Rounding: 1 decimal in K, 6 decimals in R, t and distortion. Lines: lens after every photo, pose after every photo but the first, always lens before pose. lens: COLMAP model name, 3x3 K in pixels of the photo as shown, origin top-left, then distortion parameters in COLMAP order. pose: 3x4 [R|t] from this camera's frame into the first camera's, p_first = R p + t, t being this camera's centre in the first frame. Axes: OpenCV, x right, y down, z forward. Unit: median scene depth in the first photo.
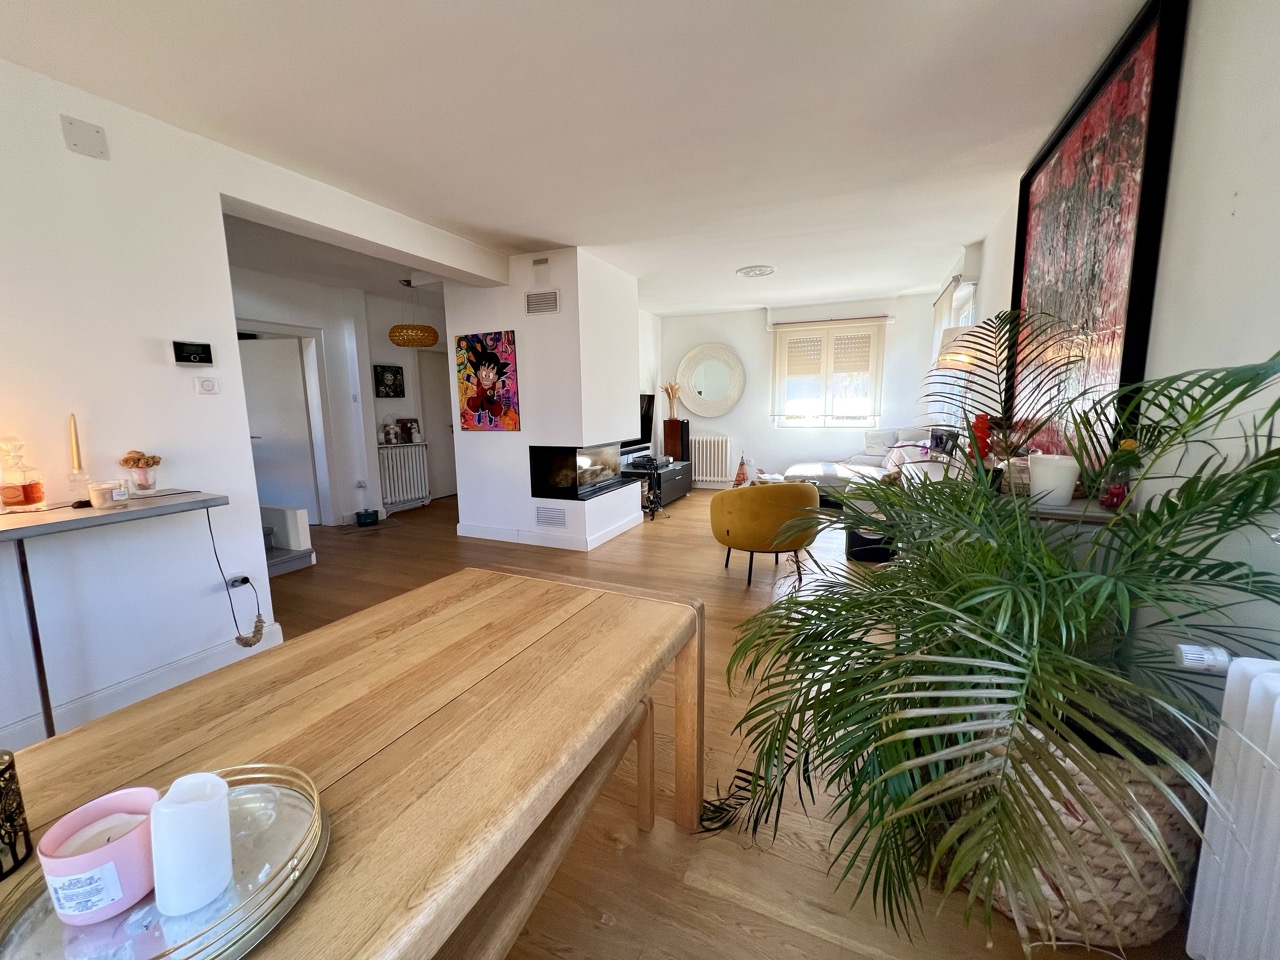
lens RADIAL K [[509.2, 0, 635.4], [0, 509.2, 478.8], [0, 0, 1]] dist [-0.001776, -0.000008]
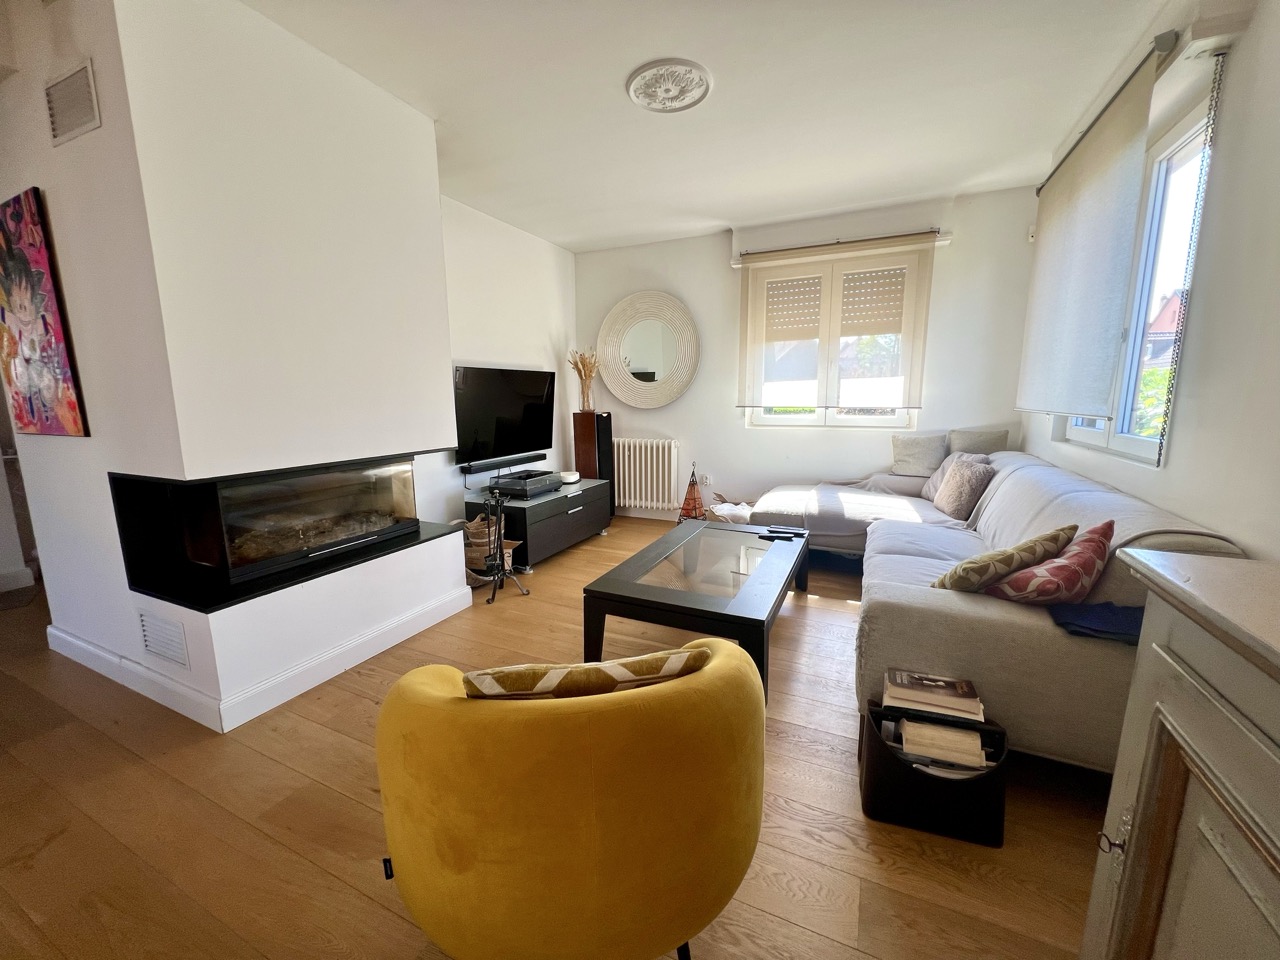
lens RADIAL K [[509.2, 0, 636.8], [0, 509.2, 477.2], [0, 0, 1]] dist [-0.001776, -0.000008]
pose [[0.999853, 0.008765, -0.014713, 0.228657], [-0.008589, 0.999891, 0.011980, -0.067216], [0.014817, -0.011851, 0.999820, 0.567528]]
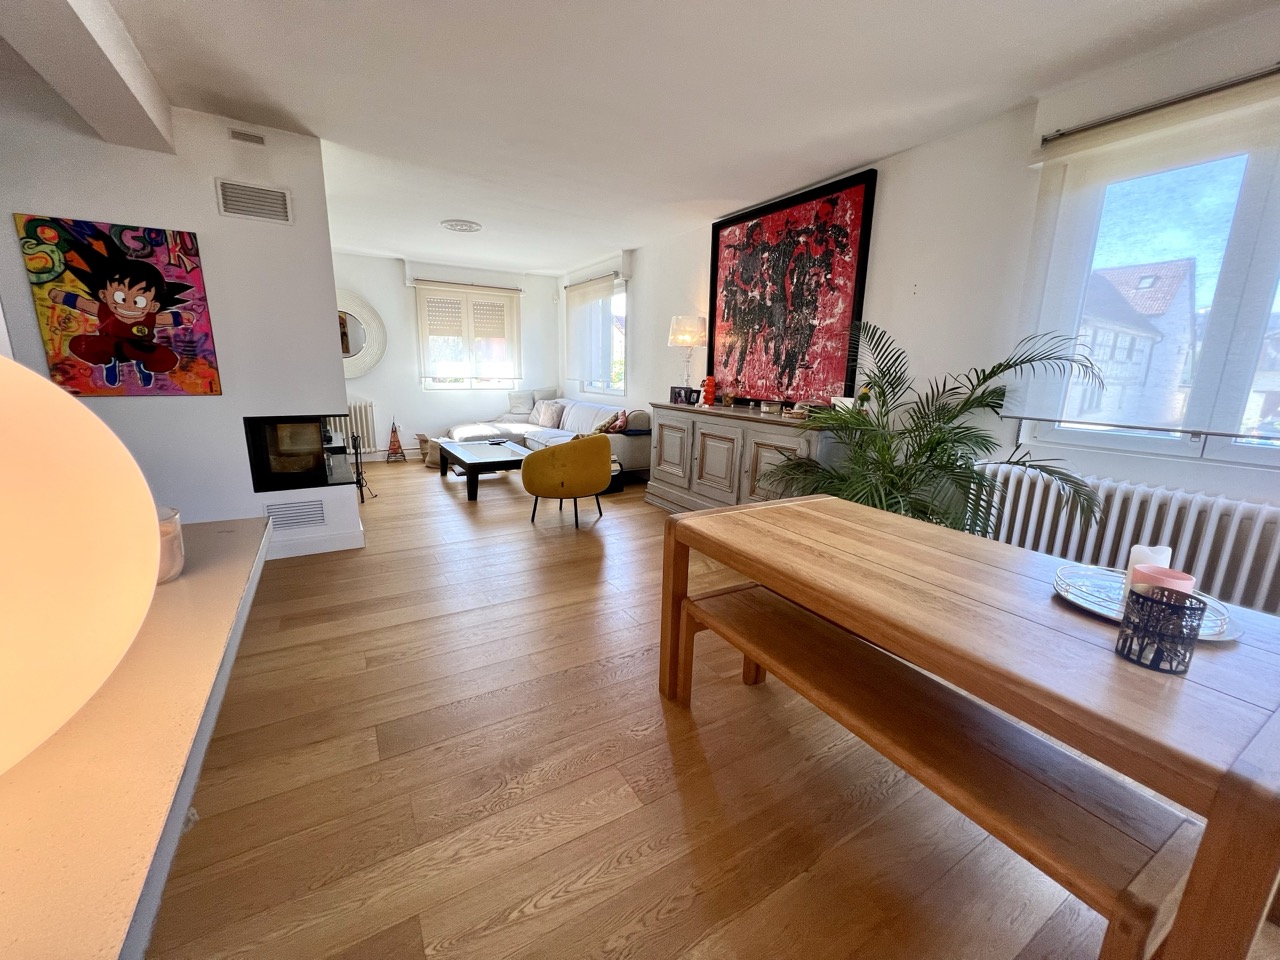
lens RADIAL K [[509.2, 0, 634.9], [0, 509.2, 481.3], [0, 0, 1]] dist [-0.001776, -0.000008]
pose [[0.569808, -0.151619, 0.807670, -0.453429], [0.094135, 0.988405, 0.119136, -0.011981], [-0.816369, 0.008145, 0.577474, 0.185816]]
